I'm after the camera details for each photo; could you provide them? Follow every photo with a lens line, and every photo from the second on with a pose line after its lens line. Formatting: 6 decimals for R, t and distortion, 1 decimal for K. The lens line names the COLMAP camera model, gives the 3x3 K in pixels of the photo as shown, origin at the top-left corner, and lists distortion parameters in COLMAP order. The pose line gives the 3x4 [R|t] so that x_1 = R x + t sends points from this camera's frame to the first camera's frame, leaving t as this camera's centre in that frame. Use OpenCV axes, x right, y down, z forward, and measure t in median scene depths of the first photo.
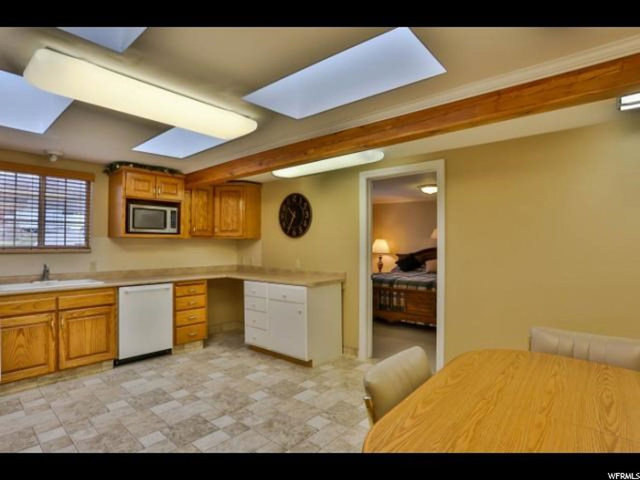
lens RADIAL K [[340.7, 0, 316.7], [0, 340.7, 239.9], [0, 0, 1]] dist [-0.054580, 0.001003]
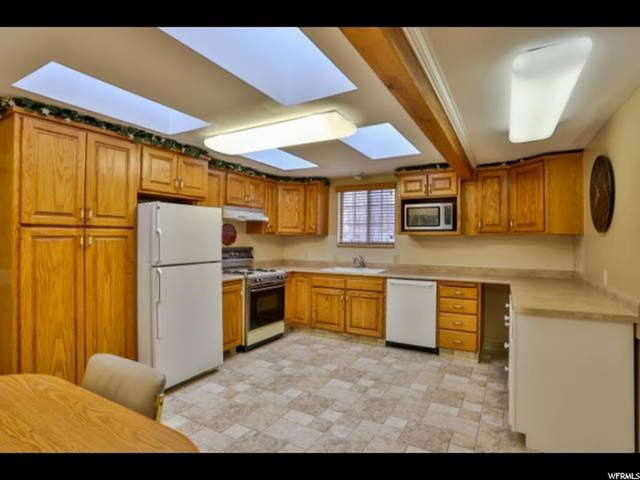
lens RADIAL K [[323.9, 0, 301.9], [0, 323.9, 235.5], [0, 0, 1]] dist [-0.038650, 0.001149]
pose [[0.176755, -0.012607, -0.984174, 0.440302], [0.010522, 0.999885, -0.010918, 0.001722], [0.984199, -0.008426, 0.176867, 0.483570]]
